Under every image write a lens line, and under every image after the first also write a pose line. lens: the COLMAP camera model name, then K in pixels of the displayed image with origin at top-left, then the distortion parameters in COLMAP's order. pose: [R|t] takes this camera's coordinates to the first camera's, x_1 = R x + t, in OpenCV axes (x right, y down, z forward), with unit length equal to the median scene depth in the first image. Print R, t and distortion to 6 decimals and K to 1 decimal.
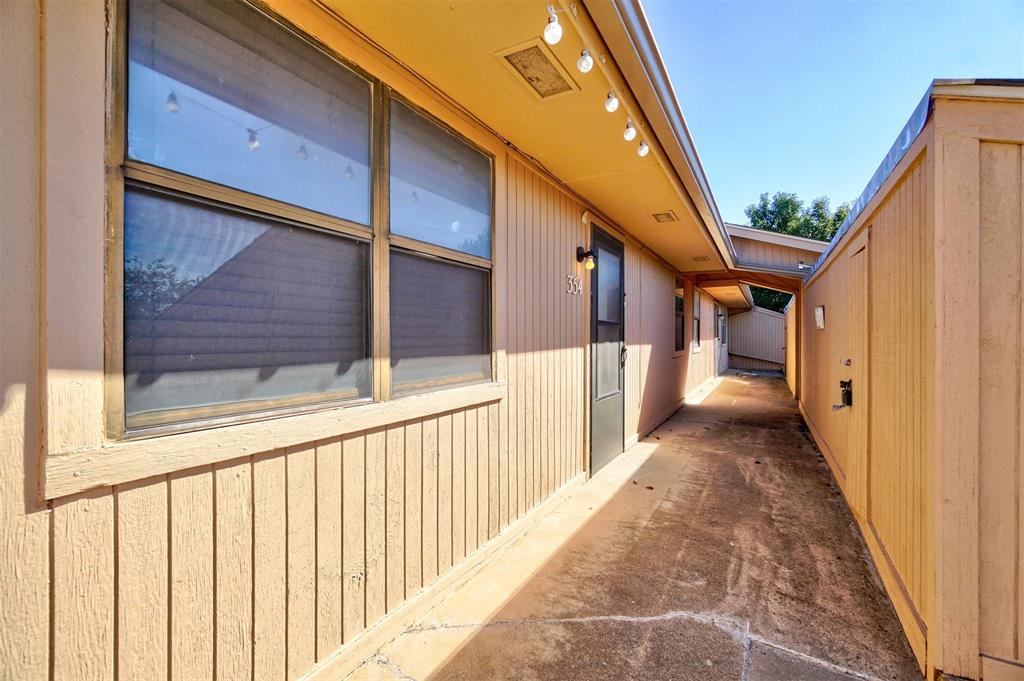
lens RADIAL K [[443.9, 0, 512.4], [0, 443.9, 339.2], [0, 0, 1]] dist [-0.008713, 0.005470]
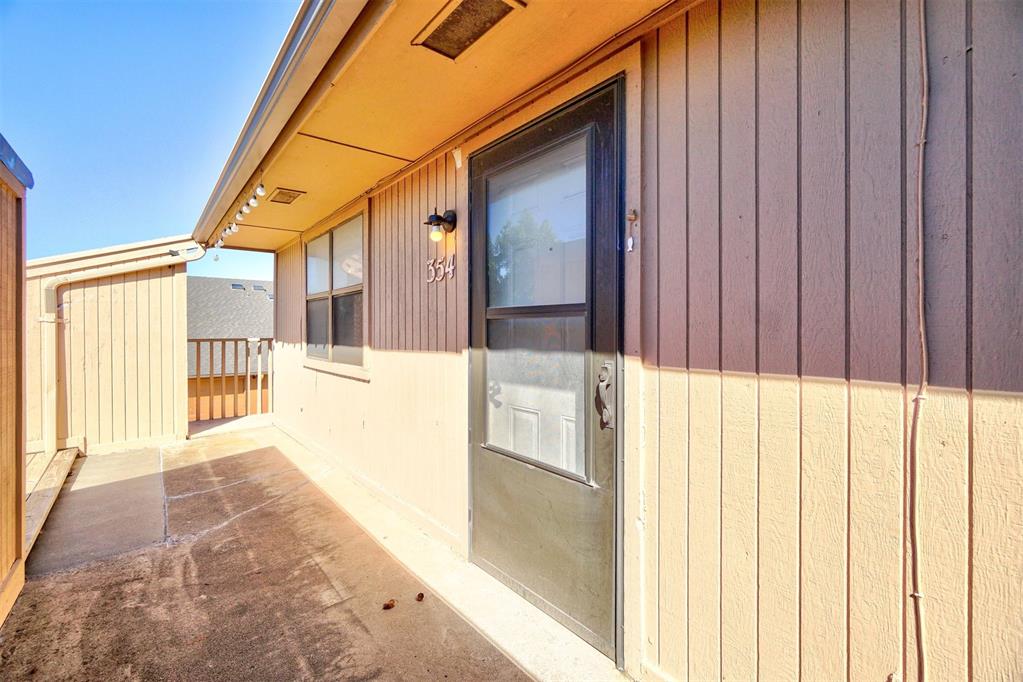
lens RADIAL K [[443.4, 0, 510.9], [0, 443.4, 331.5], [0, 0, 1]] dist [-0.008713, 0.005470]
pose [[-0.349827, -0.000214, -0.936814, 1.118640], [-0.004806, 0.999987, 0.001566, -0.021616], [0.936802, 0.005050, -0.349824, 1.915056]]
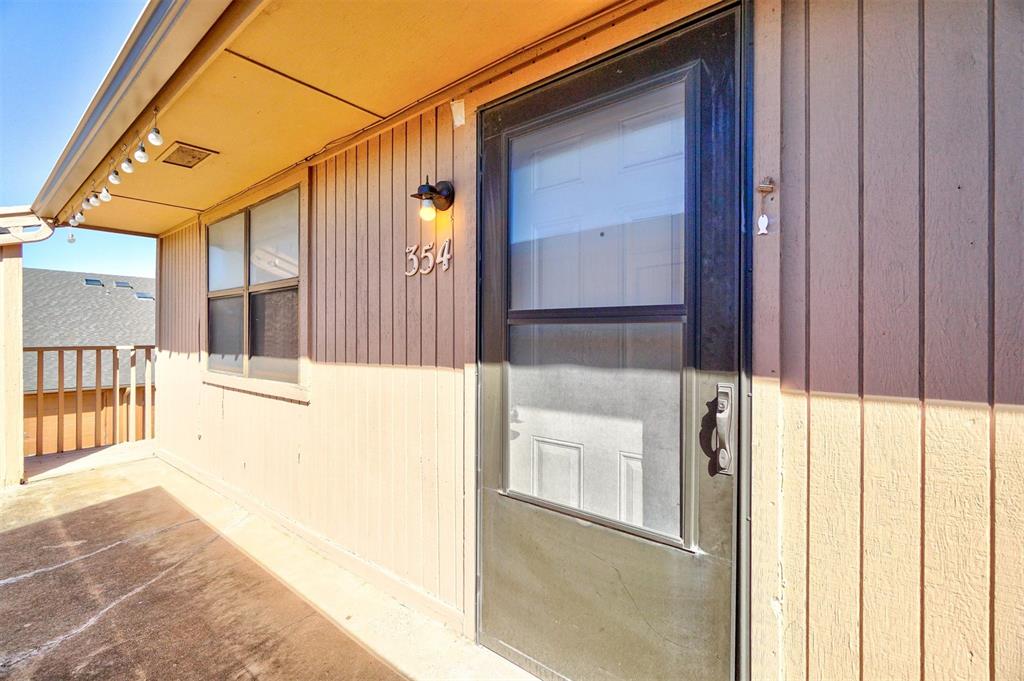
lens RADIAL K [[443.9, 0, 513.5], [0, 443.9, 336.3], [0, 0, 1]] dist [-0.008713, 0.005470]
pose [[-0.148401, -0.001957, -0.988925, 0.965424], [-0.007271, 0.999973, -0.000888, -0.026788], [0.988901, 0.007059, -0.148411, 1.665950]]
